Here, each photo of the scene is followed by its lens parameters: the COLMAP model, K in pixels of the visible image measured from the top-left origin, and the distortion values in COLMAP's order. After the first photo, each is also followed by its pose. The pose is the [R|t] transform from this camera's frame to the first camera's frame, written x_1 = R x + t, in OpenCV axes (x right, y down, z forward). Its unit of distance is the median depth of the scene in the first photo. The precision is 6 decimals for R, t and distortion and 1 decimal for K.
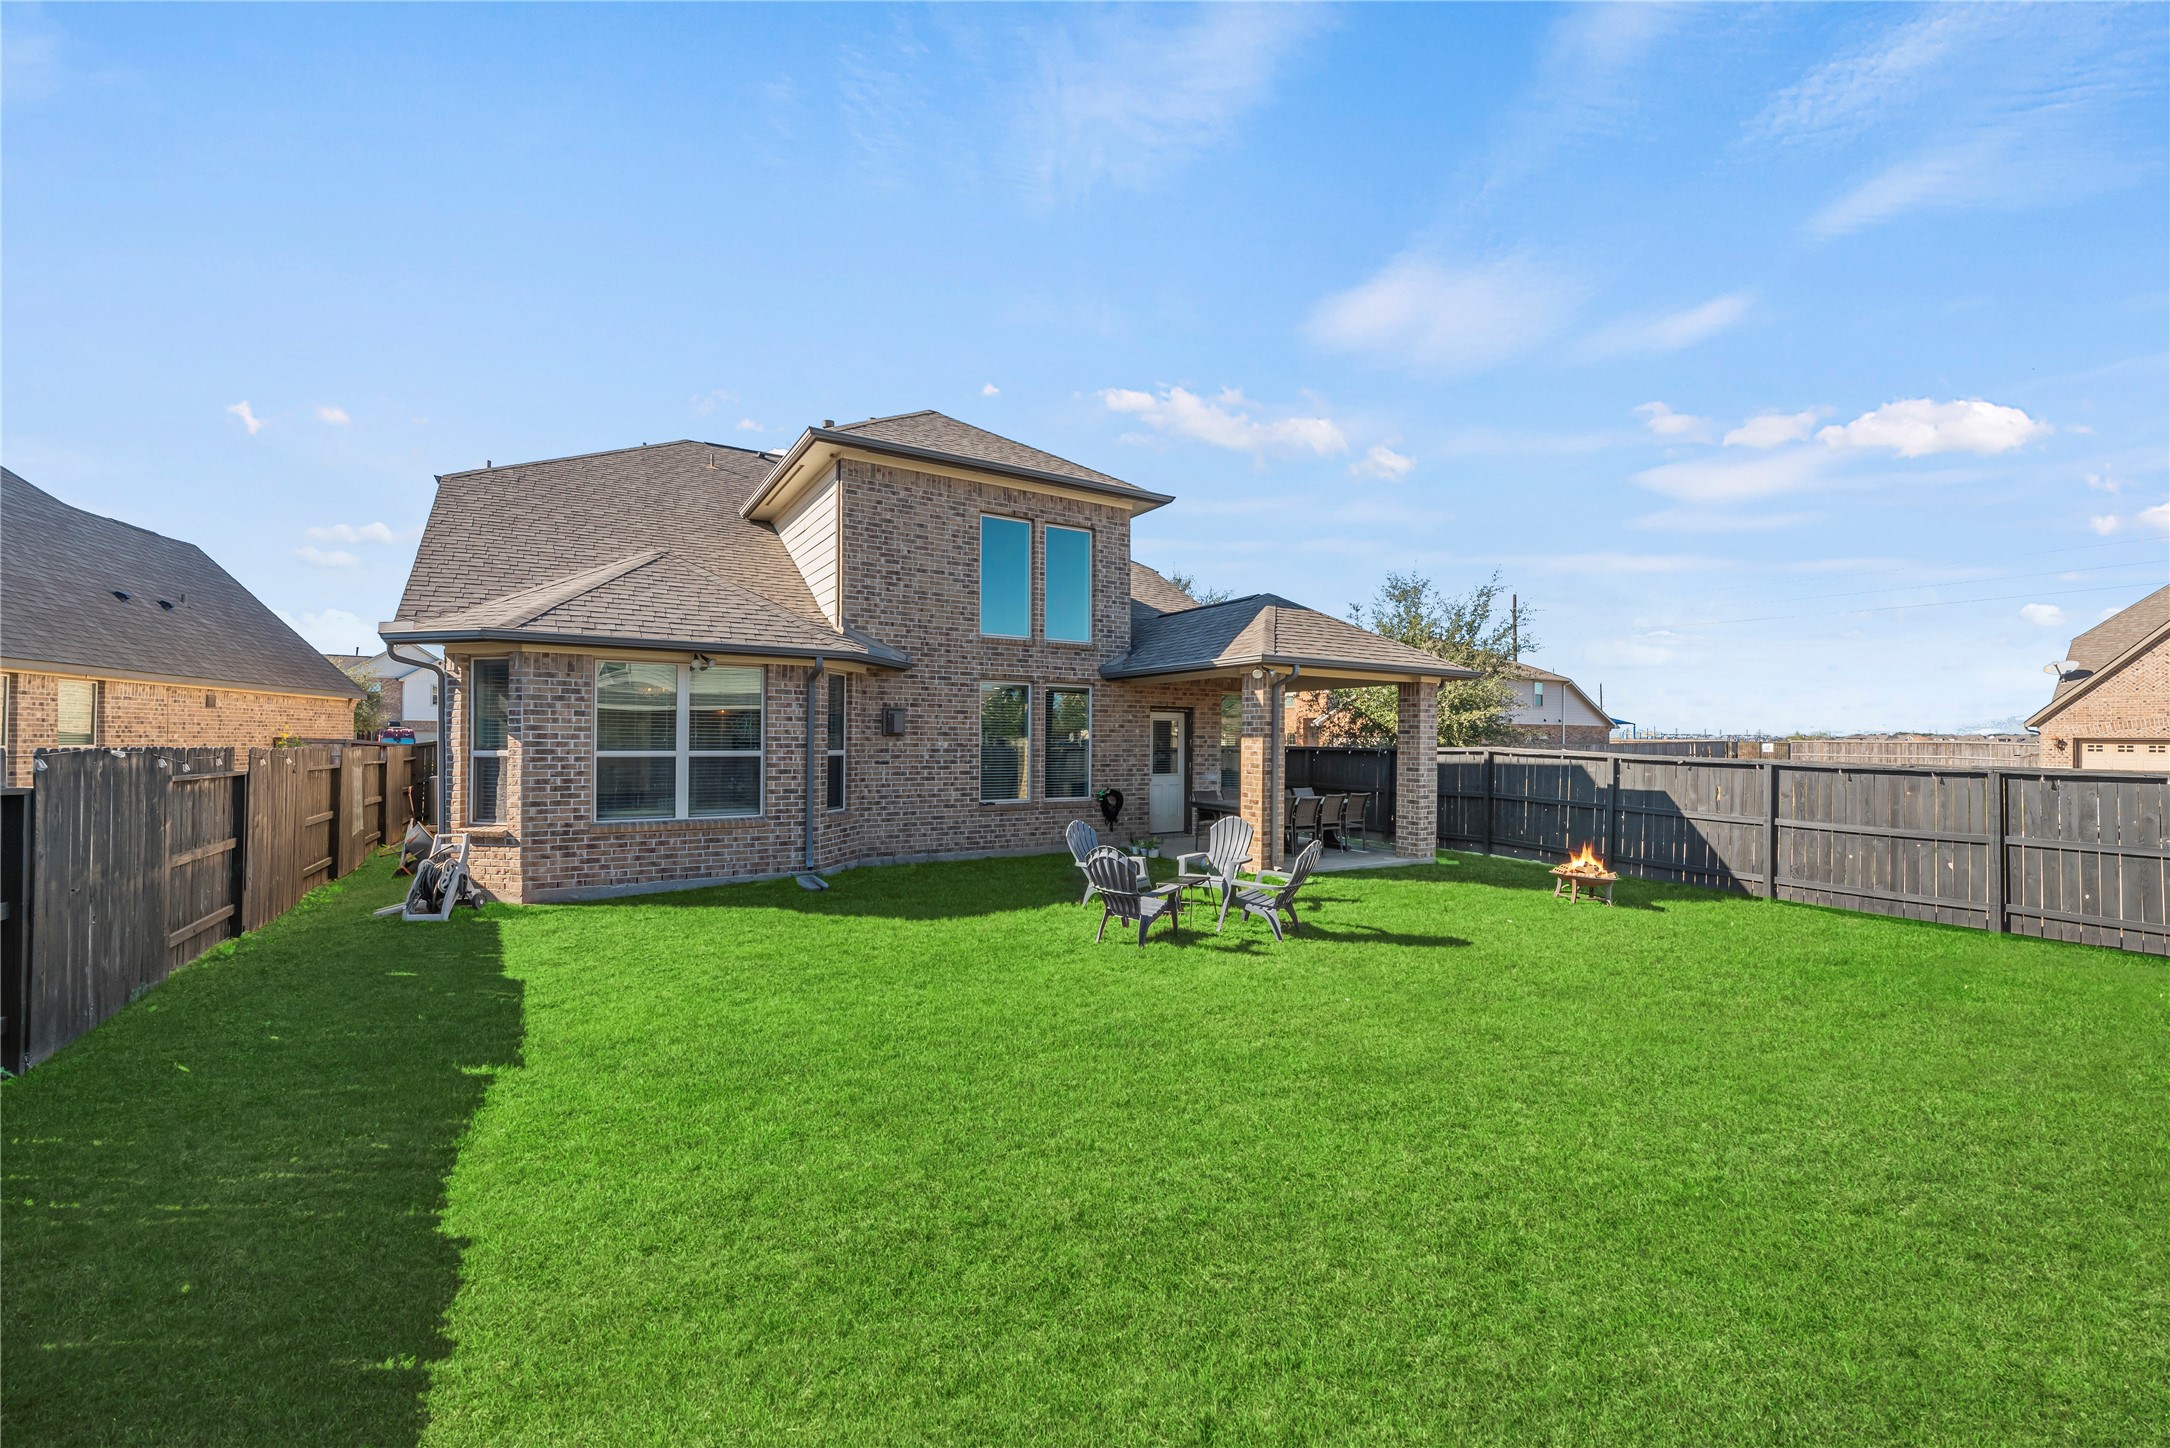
lens RADIAL K [[881.0, 0, 1098.4], [0, 881.0, 746.7], [0, 0, 1]] dist [-0.000445, 0.000744]
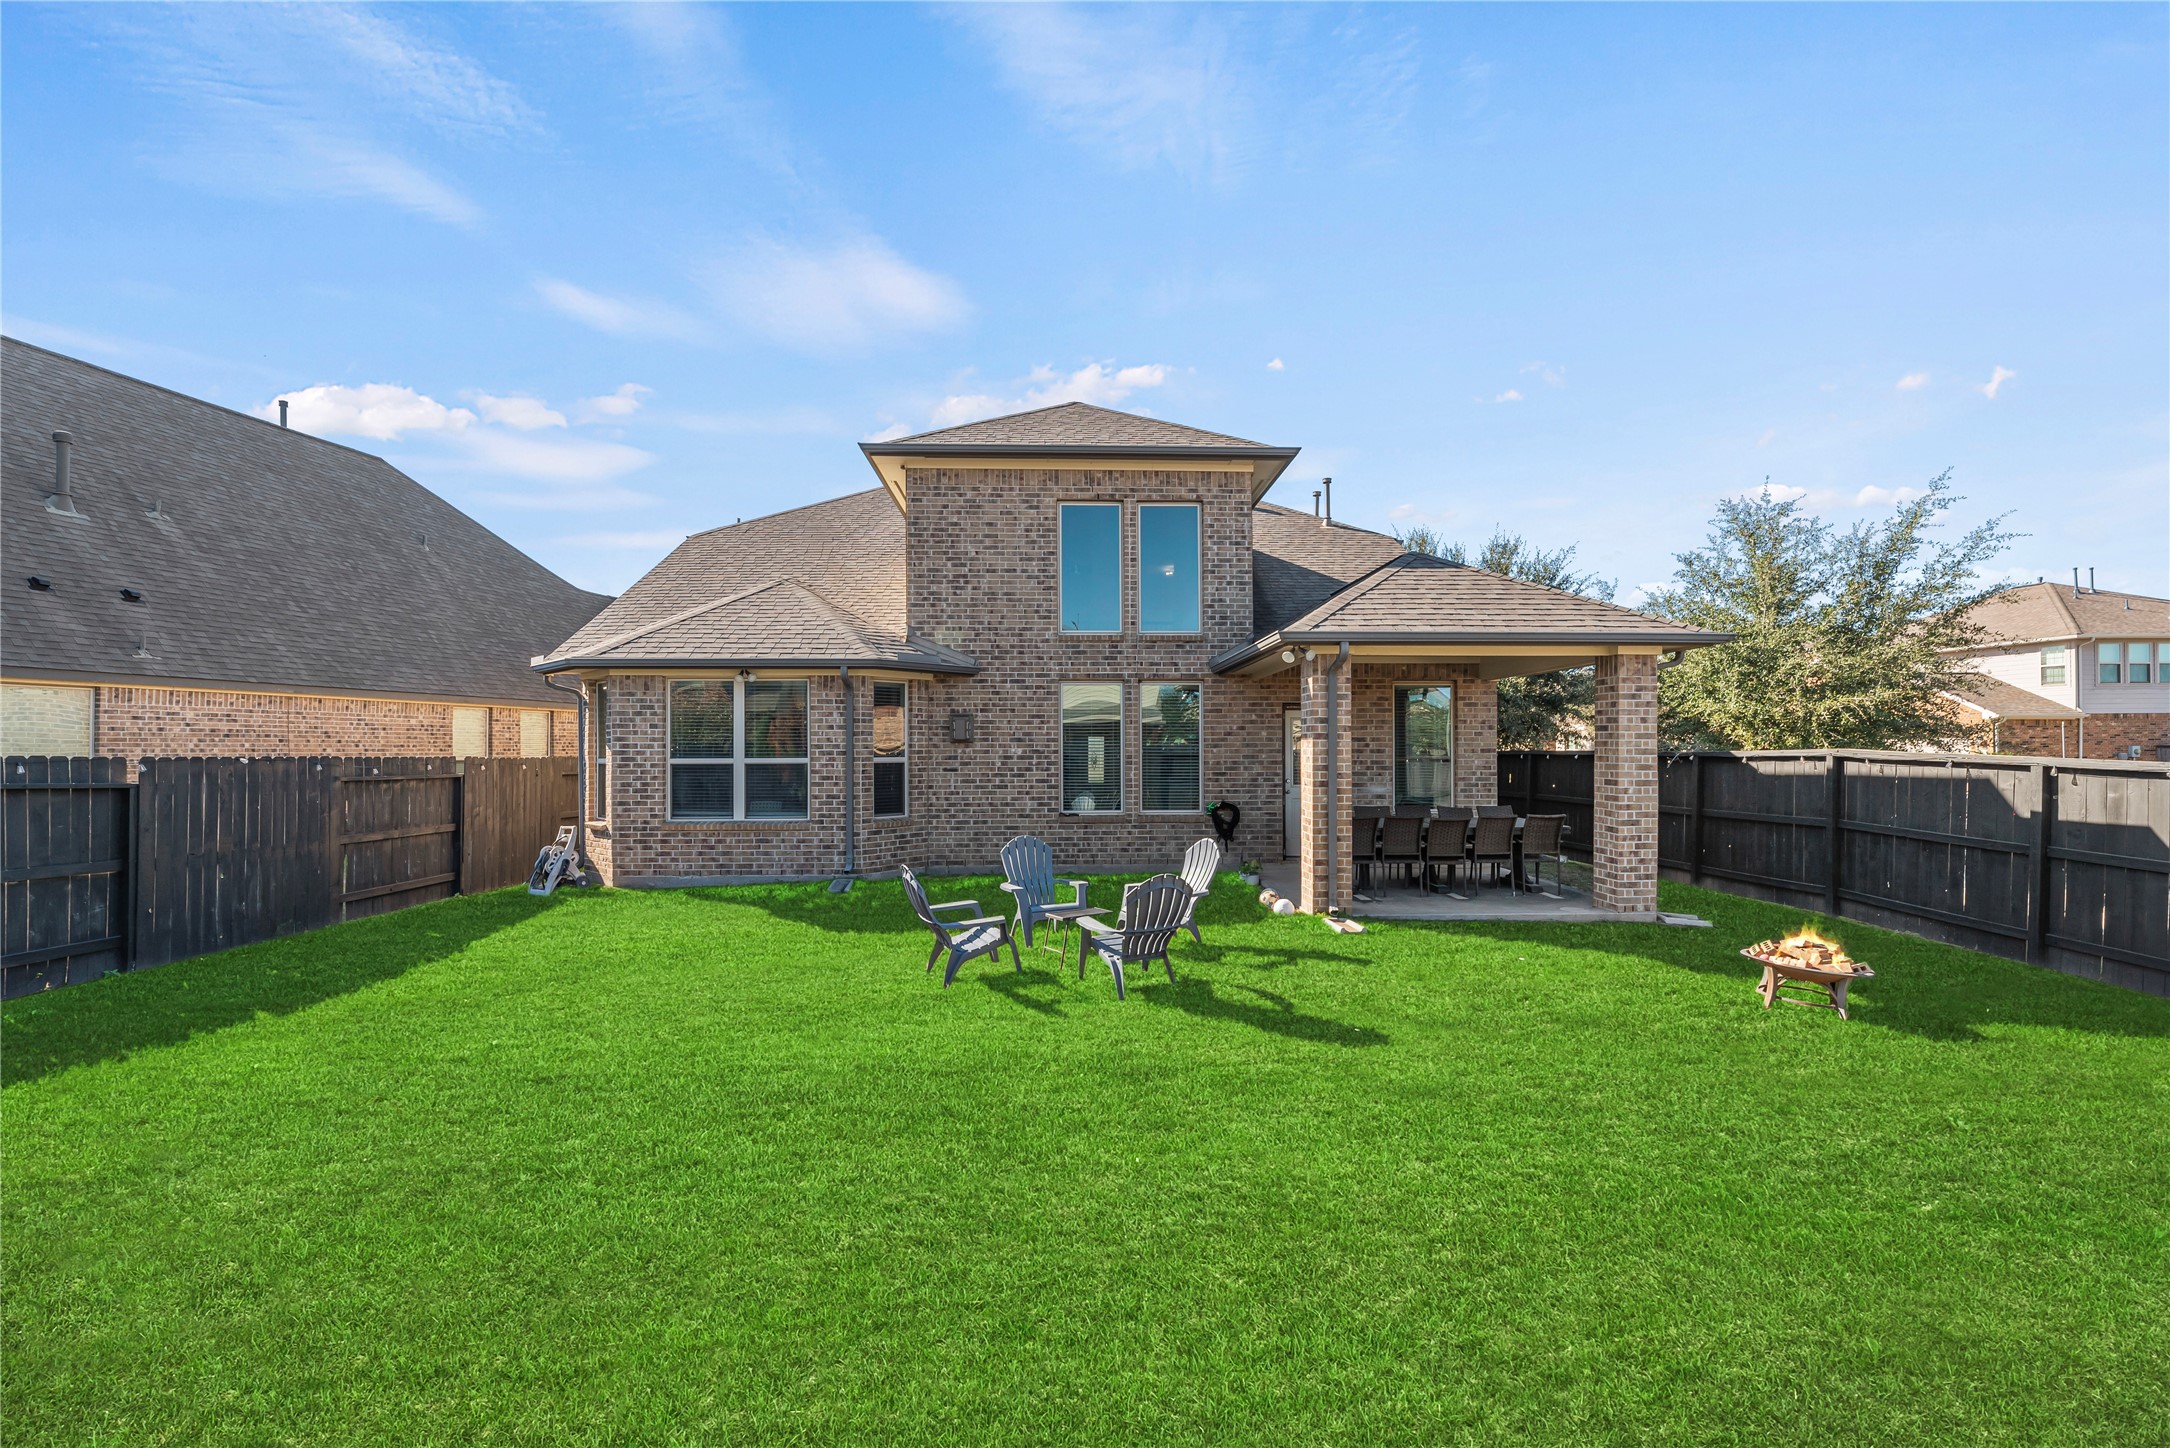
lens RADIAL K [[881.0, 0, 1089.5], [0, 881.0, 754.1], [0, 0, 1]] dist [-0.000445, 0.000744]
pose [[0.870485, -0.006041, -0.492157, 0.350142], [0.004887, 0.999981, -0.003631, 0.004384], [0.492170, 0.000755, 0.870499, 0.205215]]
